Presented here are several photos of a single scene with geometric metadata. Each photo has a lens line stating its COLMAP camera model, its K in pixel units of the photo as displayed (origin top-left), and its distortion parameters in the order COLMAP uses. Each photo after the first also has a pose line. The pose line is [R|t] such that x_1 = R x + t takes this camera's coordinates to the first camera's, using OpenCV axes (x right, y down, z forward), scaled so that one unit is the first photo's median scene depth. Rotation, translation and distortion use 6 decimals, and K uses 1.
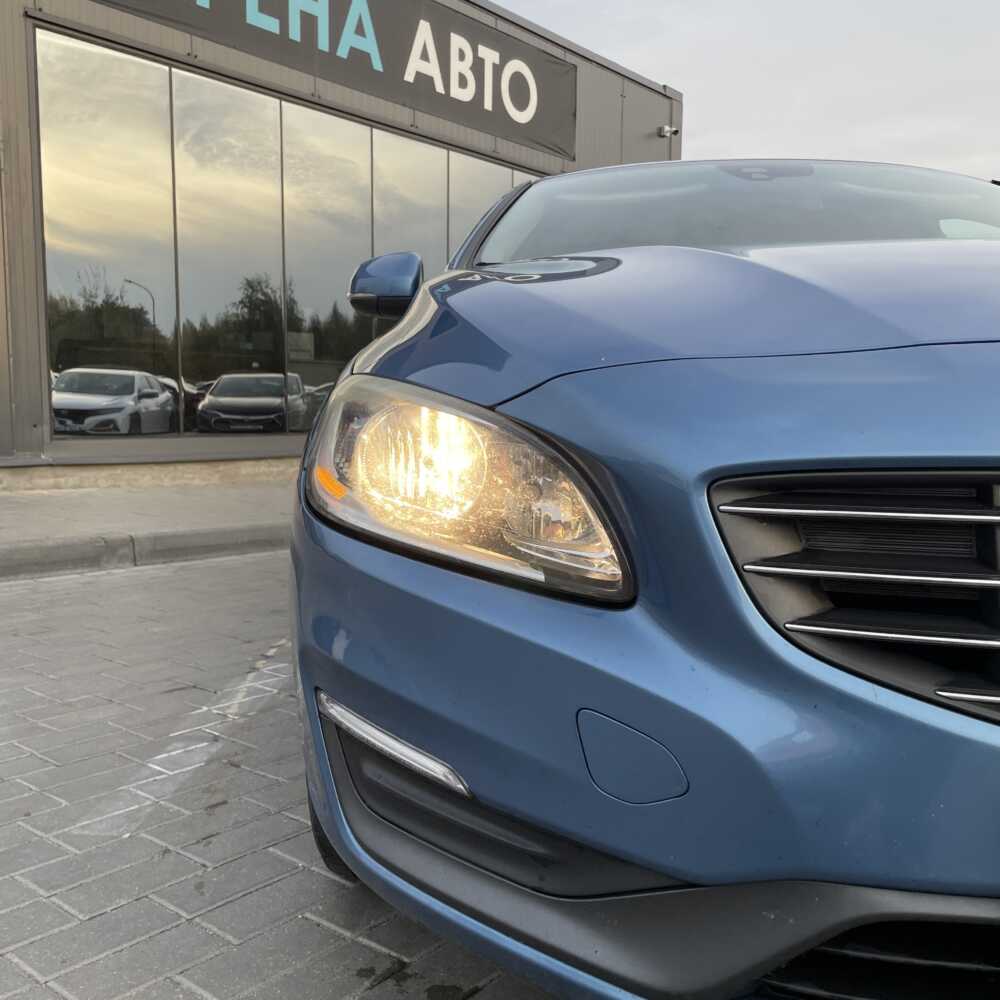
lens RADIAL K [[1012.6, 0, 489.5], [0, 1012.6, 500.6], [0, 0, 1]] dist [0.115190, -0.160818]
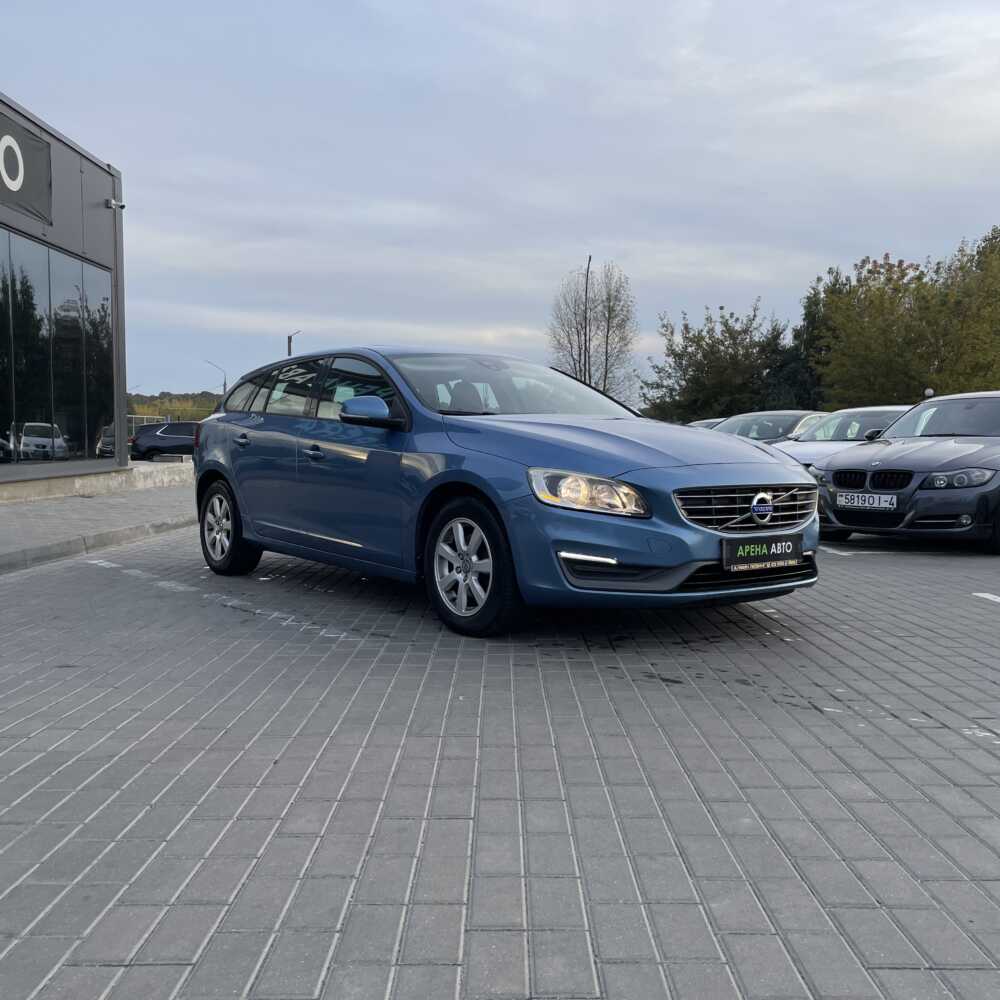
lens RADIAL K [[1034.4, 0, 498.6], [0, 1034.4, 487.9], [0, 0, 1]] dist [0.137487, -0.189923]
pose [[0.773286, -0.032651, 0.633216, -0.338510], [0.055171, 0.998350, -0.015896, -0.000228], [-0.631652, 0.047228, 0.773812, -0.229735]]
